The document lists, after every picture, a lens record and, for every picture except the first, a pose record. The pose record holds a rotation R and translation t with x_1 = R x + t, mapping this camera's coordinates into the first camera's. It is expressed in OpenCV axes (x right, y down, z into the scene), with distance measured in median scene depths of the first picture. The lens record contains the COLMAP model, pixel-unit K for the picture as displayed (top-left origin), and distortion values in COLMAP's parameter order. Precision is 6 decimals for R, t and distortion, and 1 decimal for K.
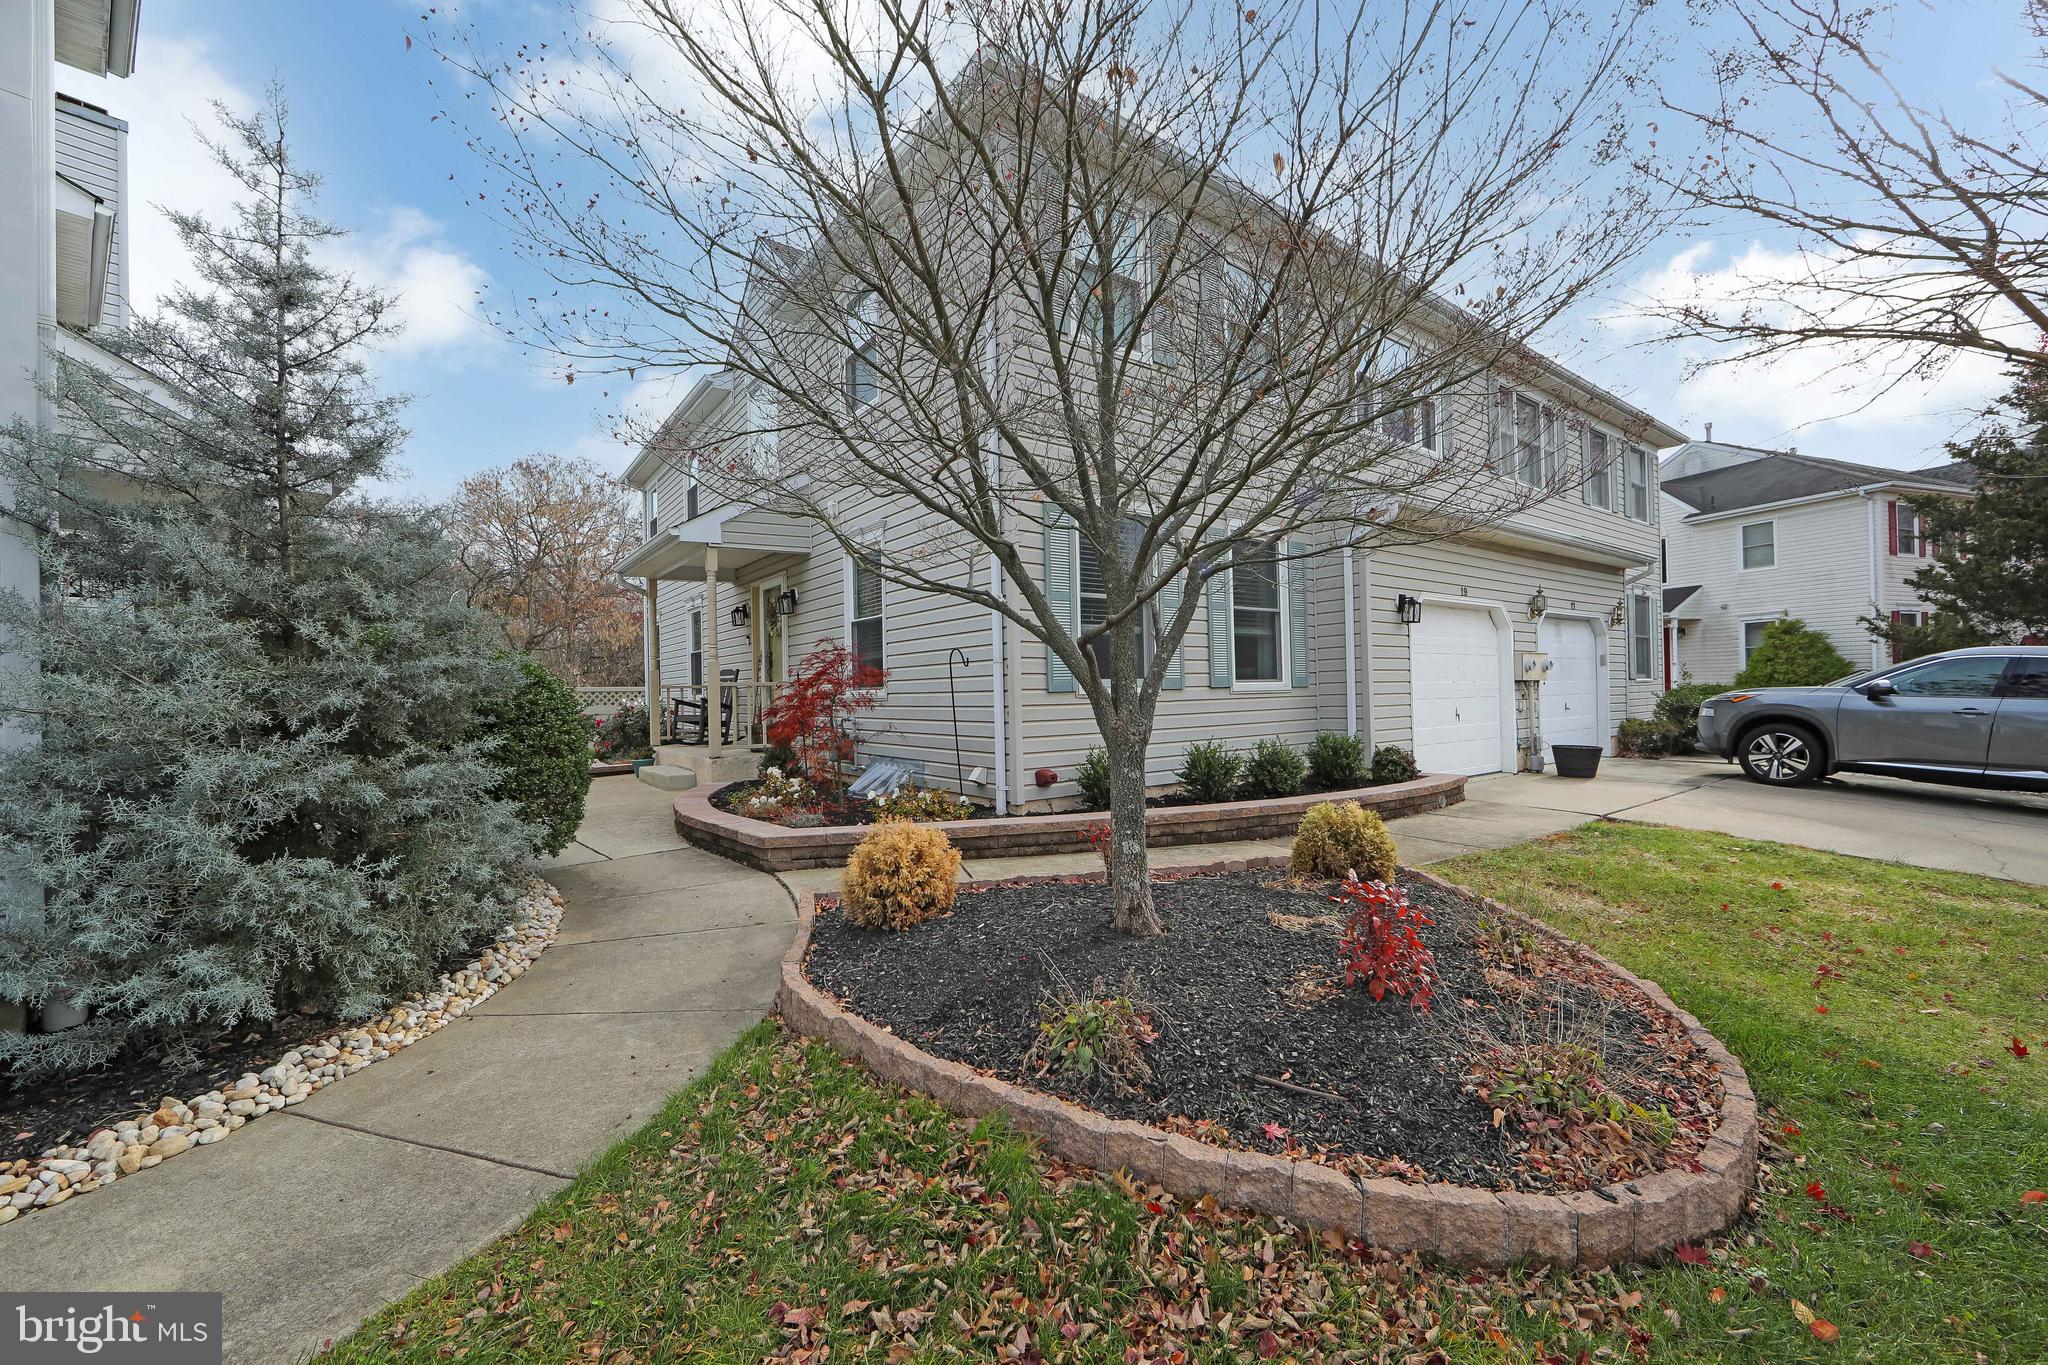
lens RADIAL K [[808.4, 0, 1037.8], [0, 808.4, 696.0], [0, 0, 1]] dist [-0.016996, 0.000074]
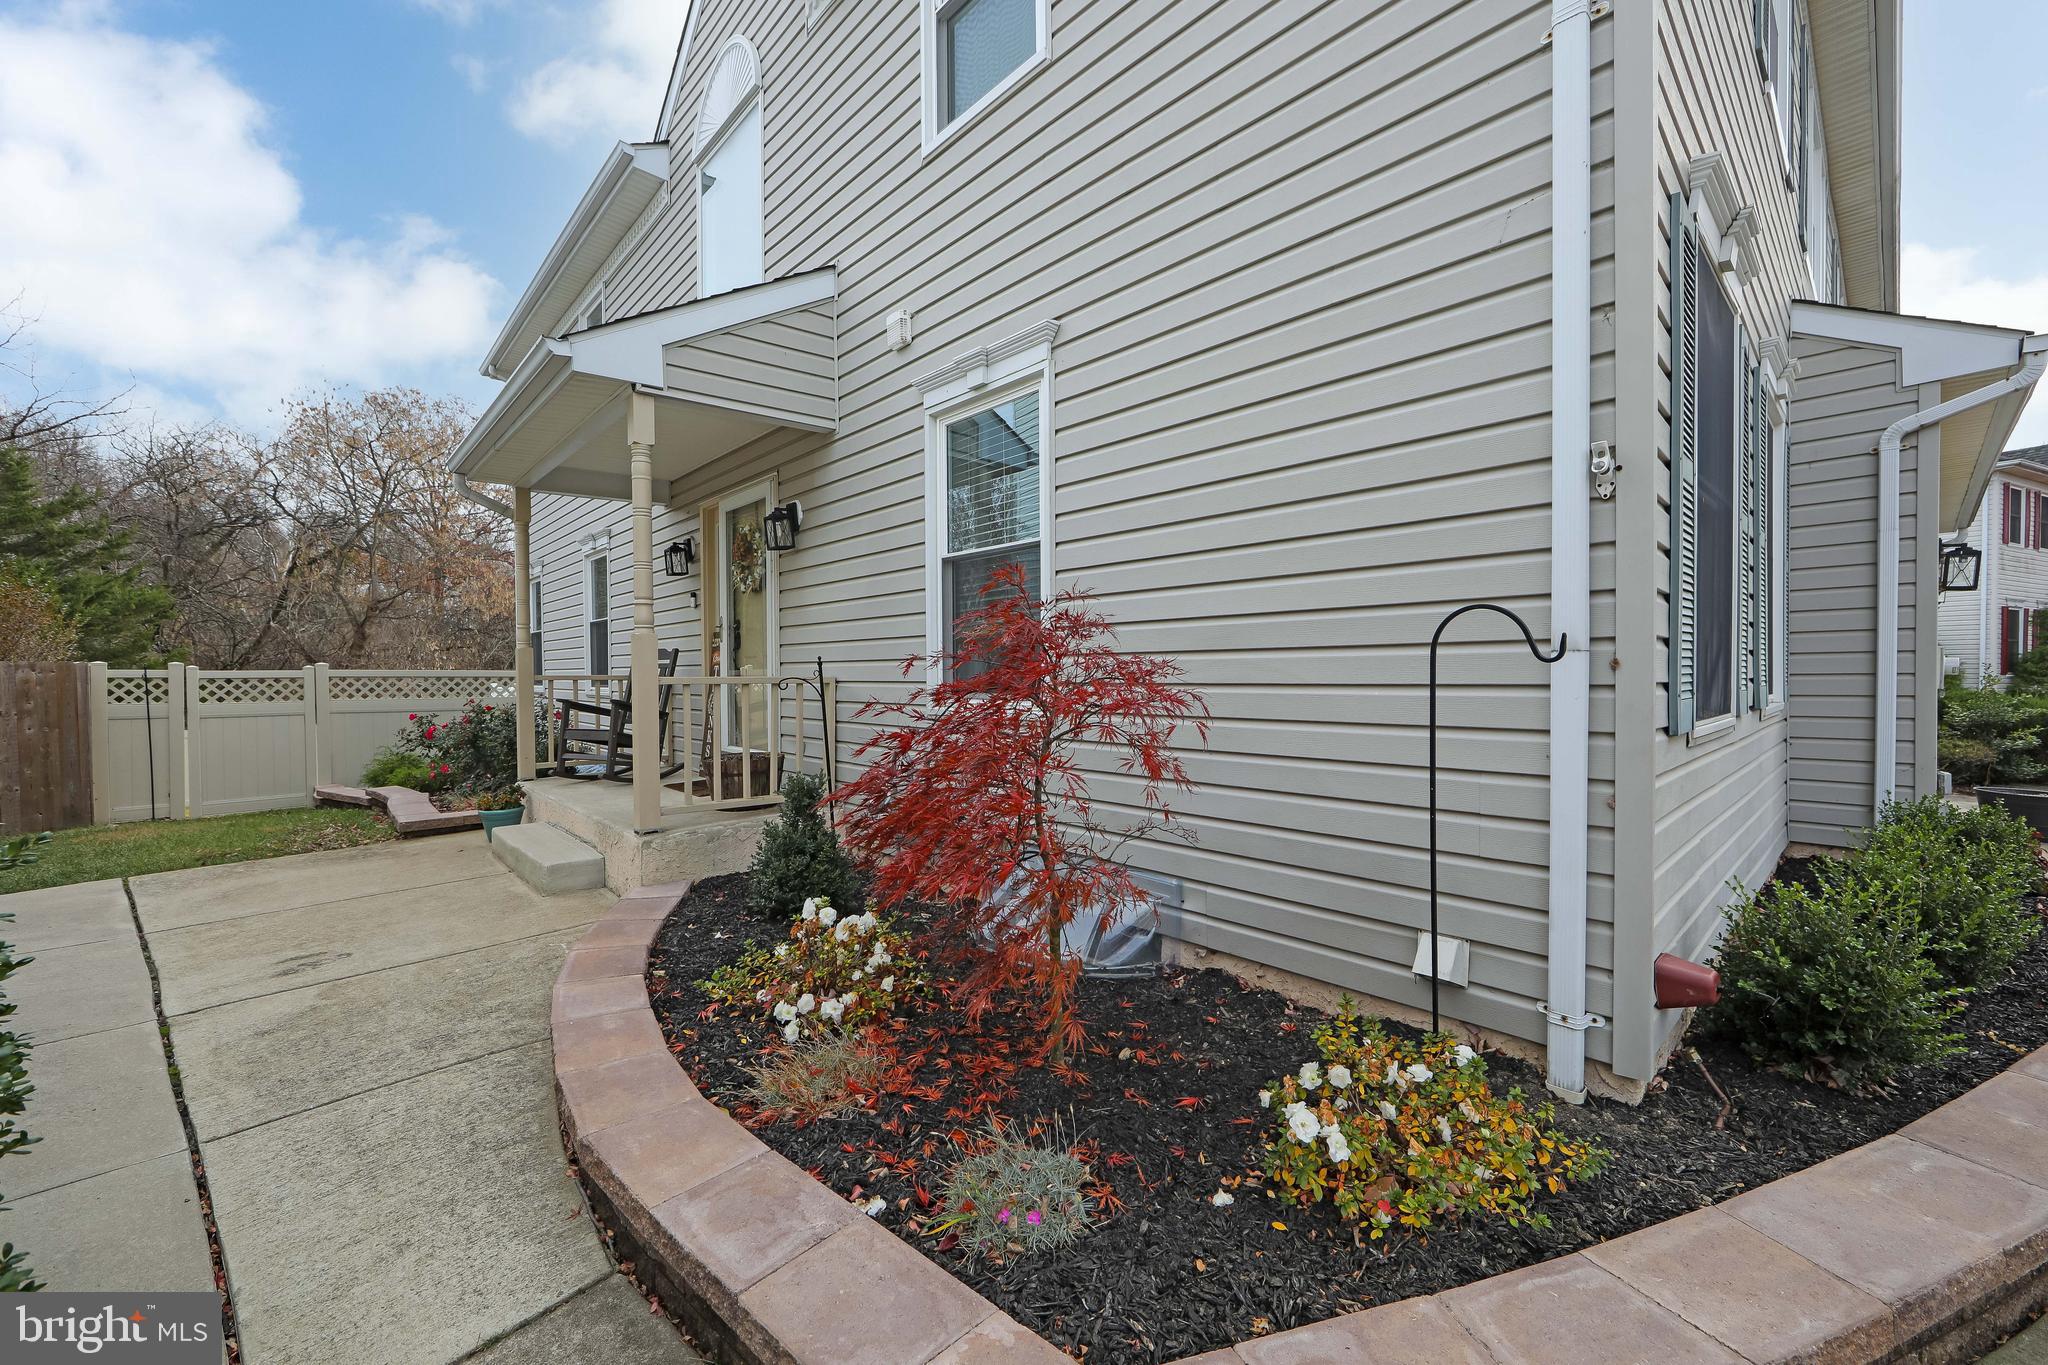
lens RADIAL K [[808.4, 0, 1037.8], [0, 808.4, 696.0], [0, 0, 1]] dist [-0.016996, 0.000074]
pose [[0.994174, 0.011707, 0.107151, -0.176632], [-0.013672, 0.999751, 0.017621, -0.013211], [-0.106918, -0.018984, 0.994087, 0.397934]]
